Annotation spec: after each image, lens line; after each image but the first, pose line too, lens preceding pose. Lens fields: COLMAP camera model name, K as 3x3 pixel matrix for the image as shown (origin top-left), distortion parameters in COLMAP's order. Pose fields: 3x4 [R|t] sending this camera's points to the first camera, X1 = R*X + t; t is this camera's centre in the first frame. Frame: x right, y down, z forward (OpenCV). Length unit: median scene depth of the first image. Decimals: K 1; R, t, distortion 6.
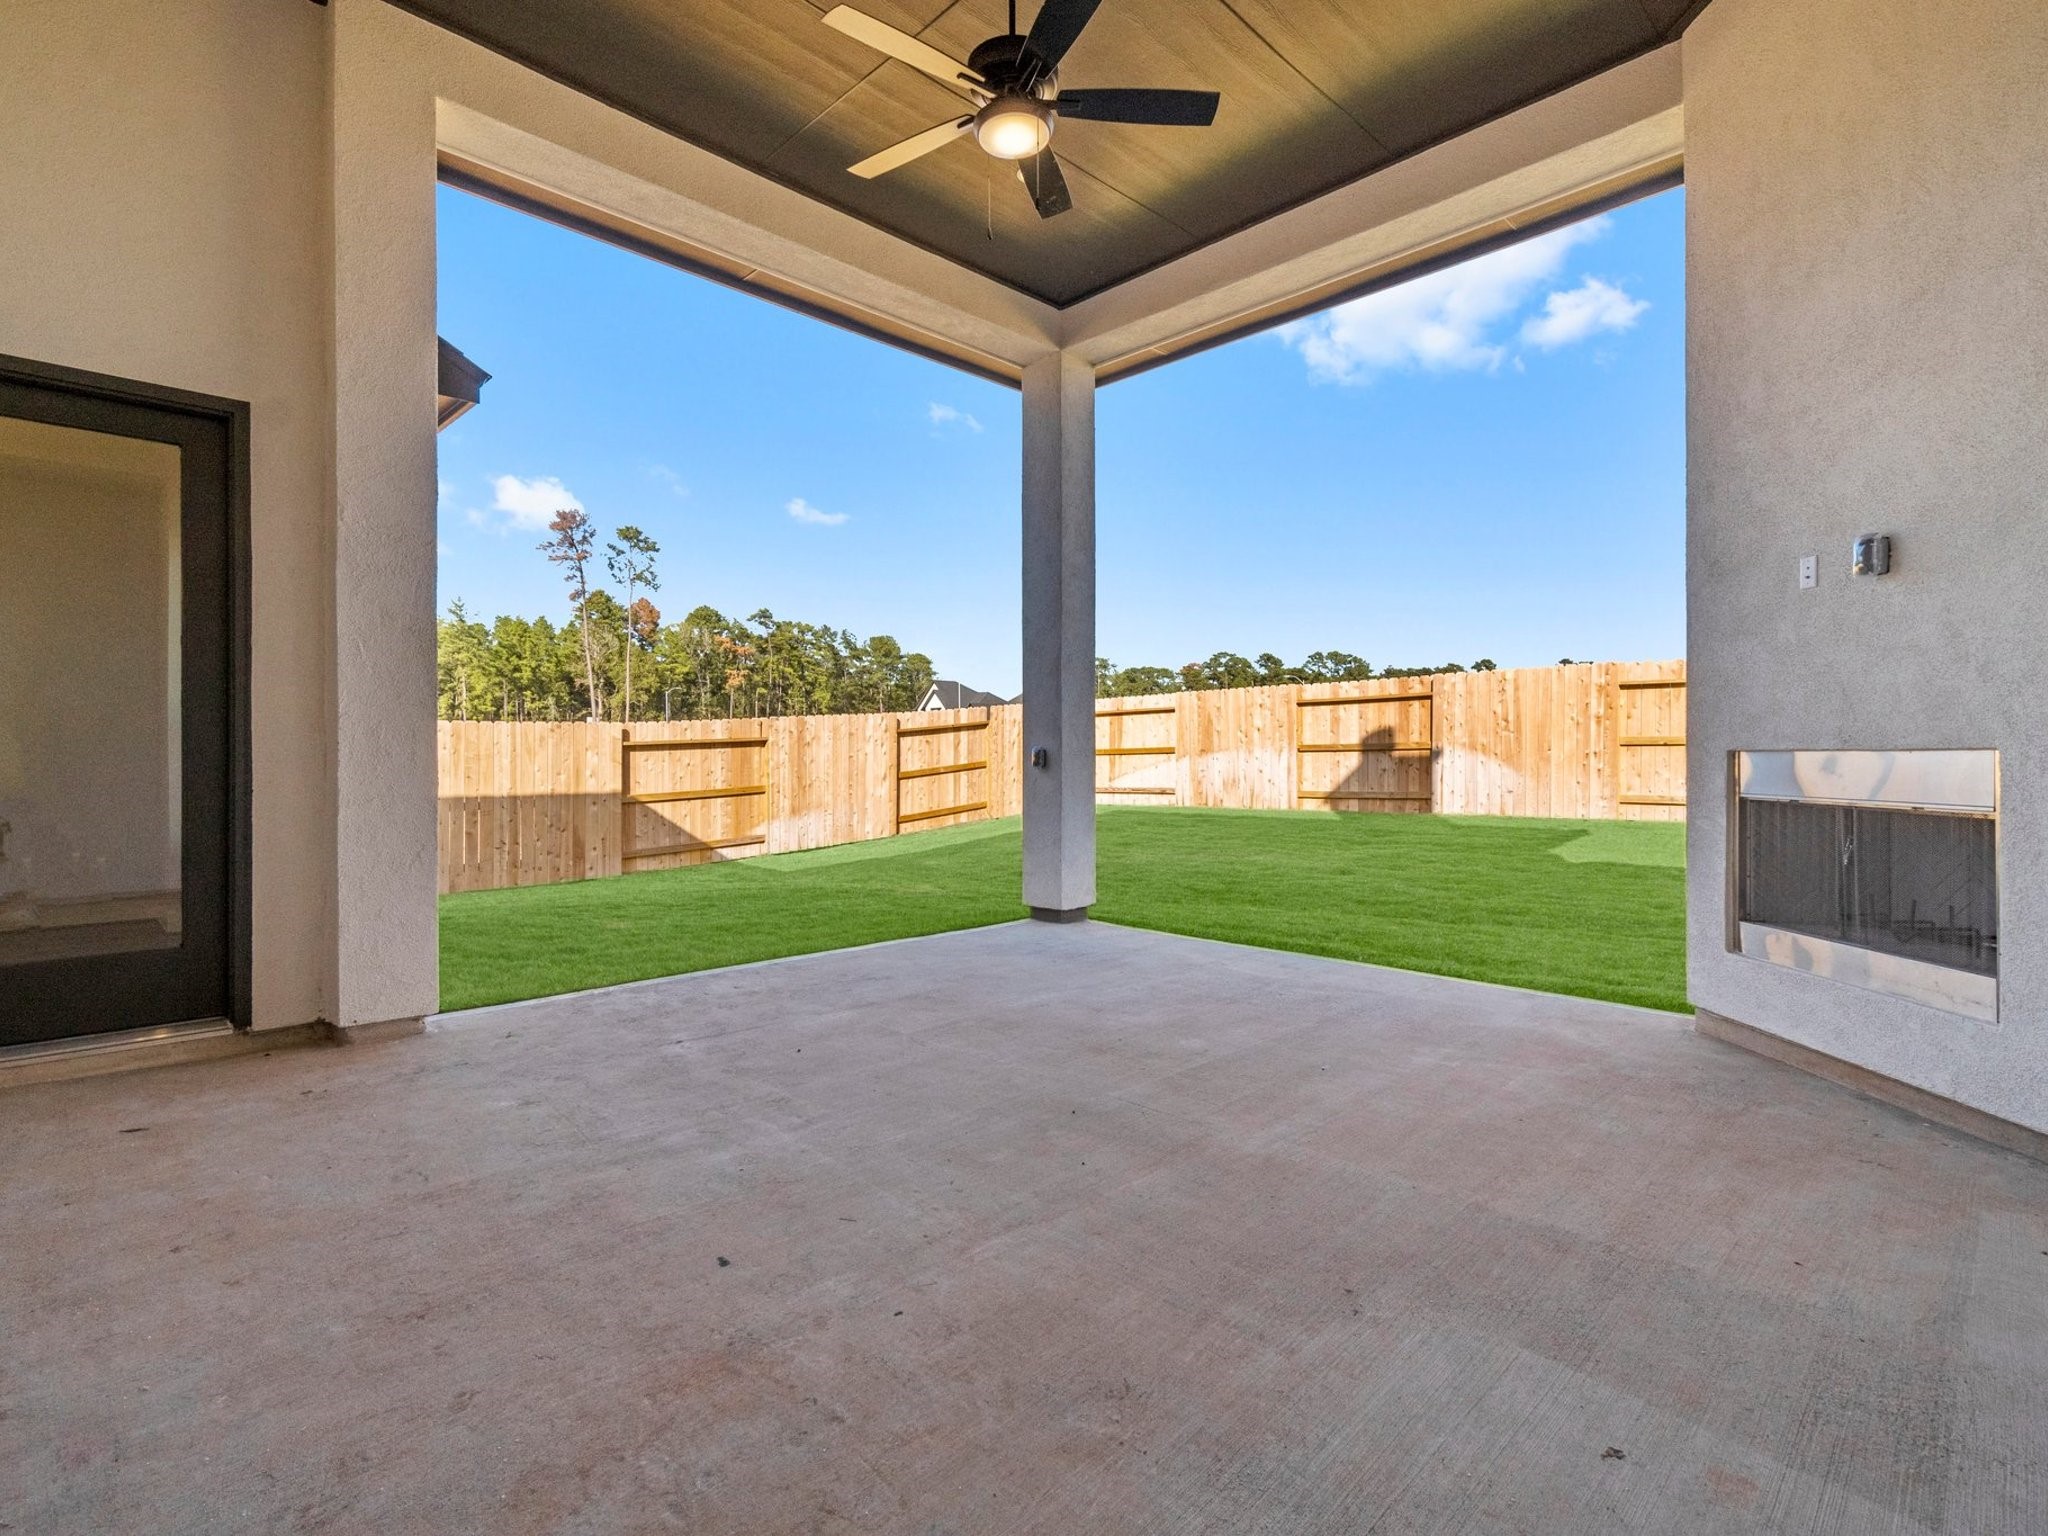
lens RADIAL K [[997.2, 0, 1028.3], [0, 997.2, 760.1], [0, 0, 1]] dist [0.001149, 0.000336]
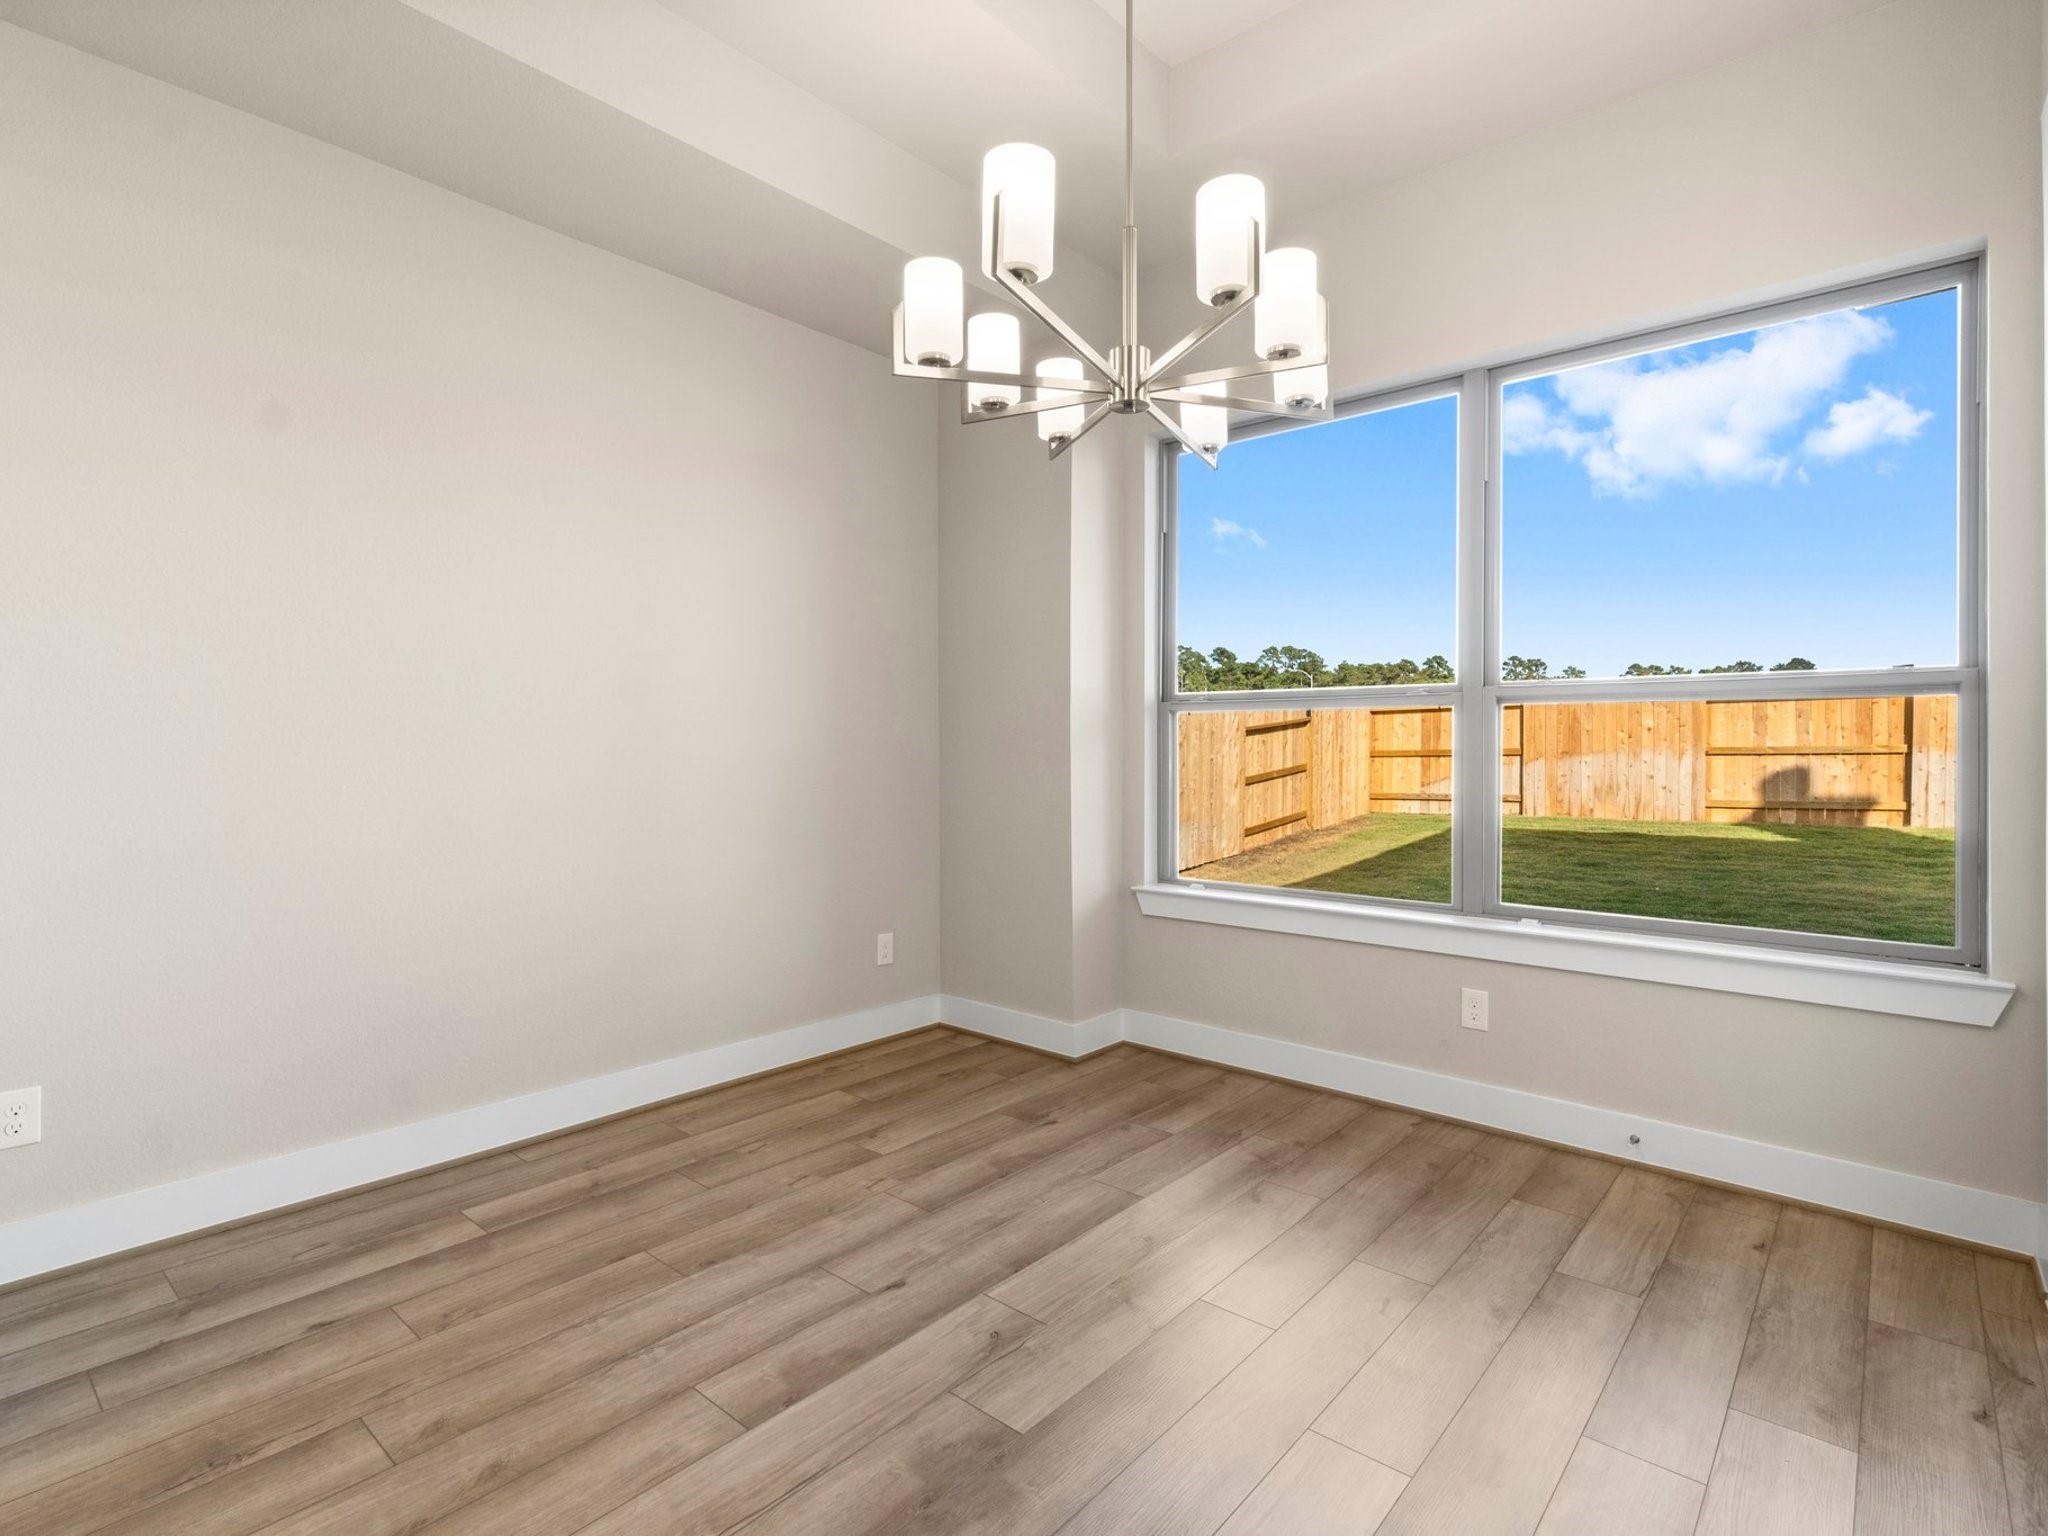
lens RADIAL K [[997.2, 0, 1019.7], [0, 997.2, 756.6], [0, 0, 1]] dist [0.001149, 0.000336]
pose [[0.997109, 0.002171, 0.075958, -0.366204], [-0.002471, 0.999989, 0.003864, -0.008239], [-0.075949, -0.004041, 0.997104, 0.157358]]
